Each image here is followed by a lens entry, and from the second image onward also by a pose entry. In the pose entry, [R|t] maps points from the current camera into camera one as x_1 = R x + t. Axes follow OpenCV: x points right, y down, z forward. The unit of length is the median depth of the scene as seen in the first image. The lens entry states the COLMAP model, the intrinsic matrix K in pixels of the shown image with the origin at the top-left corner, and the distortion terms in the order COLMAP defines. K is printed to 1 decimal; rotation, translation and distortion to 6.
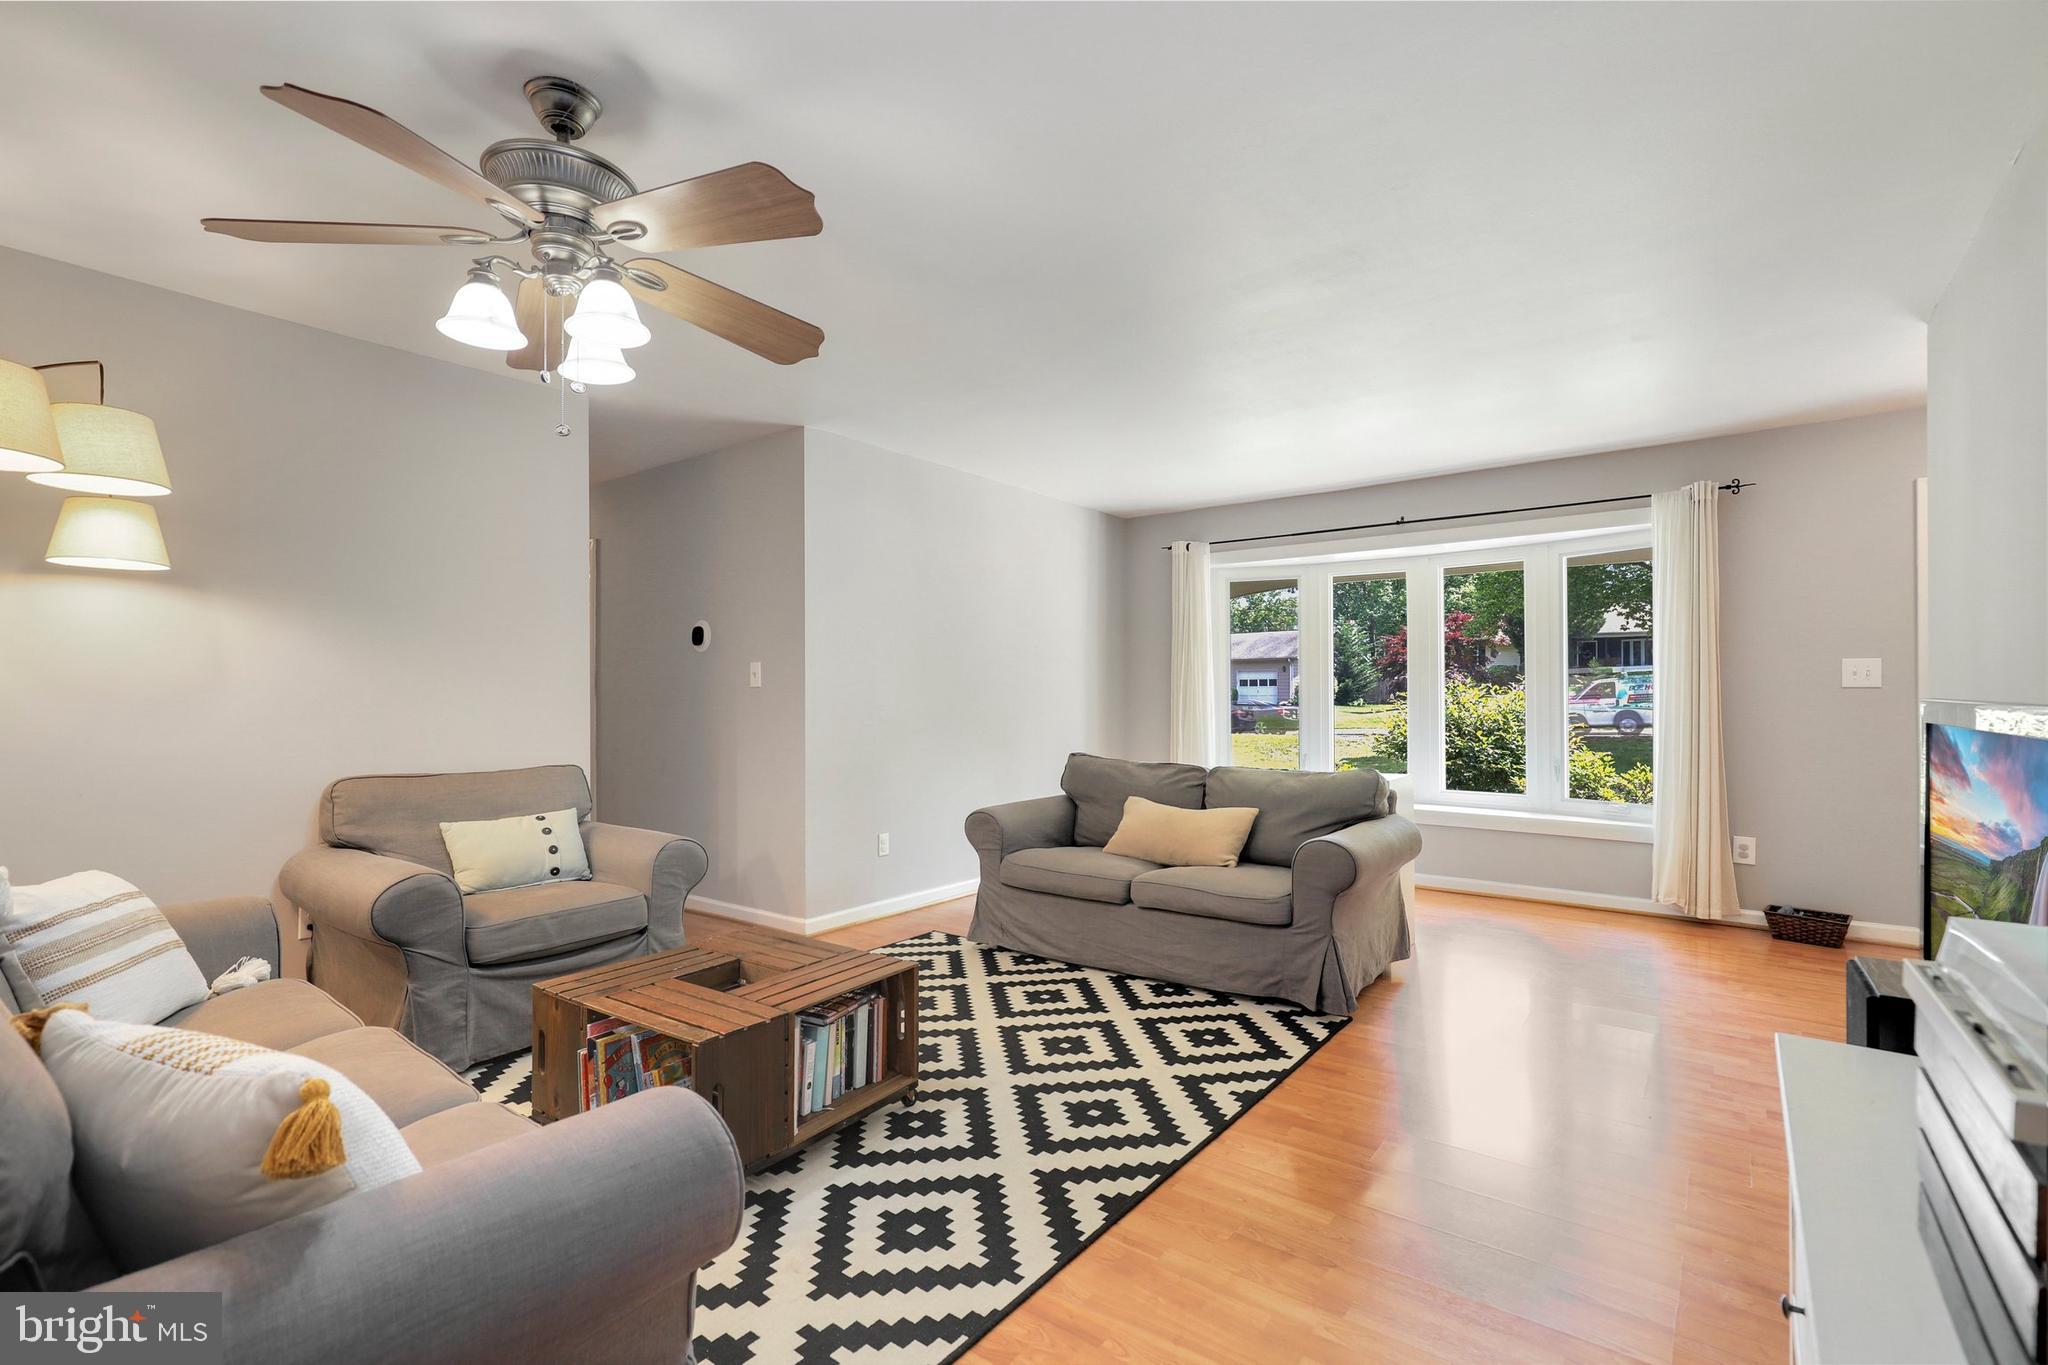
lens RADIAL K [[929.0, 0, 1030.2], [0, 929.0, 698.3], [0, 0, 1]] dist [-0.000654, -0.000108]
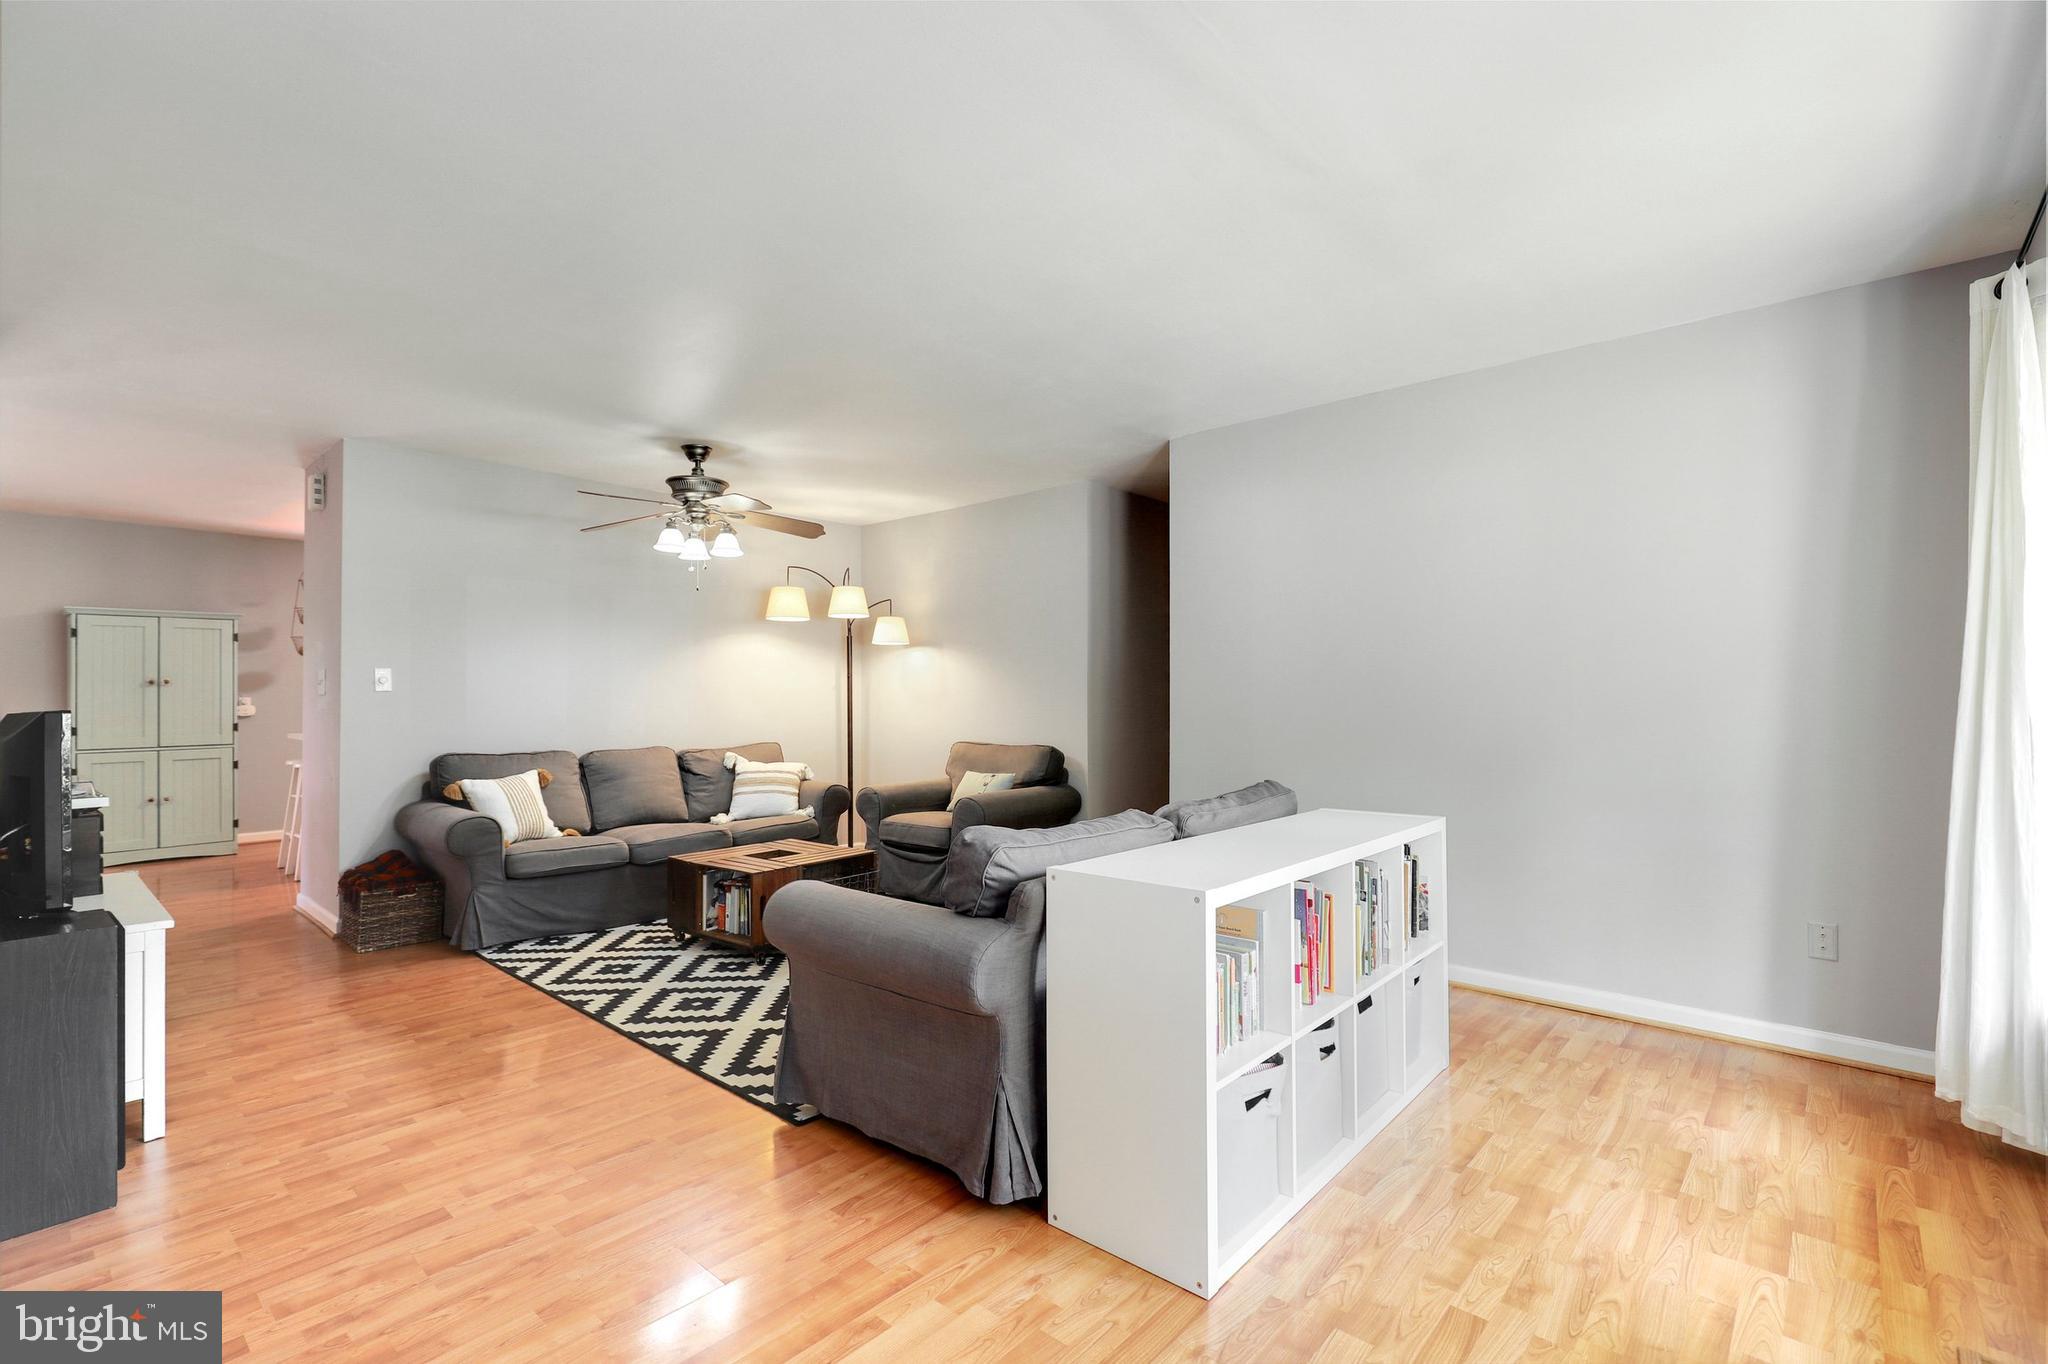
lens RADIAL K [[925.3, 0, 1021.6], [0, 925.3, 690.9], [0, 0, 1]] dist [0.000503, -0.000082]
pose [[-0.085999, -0.003203, -0.996290, 1.225528], [0.003758, 0.999987, -0.003539, -0.010493], [0.996288, -0.004048, -0.085986, 1.401964]]
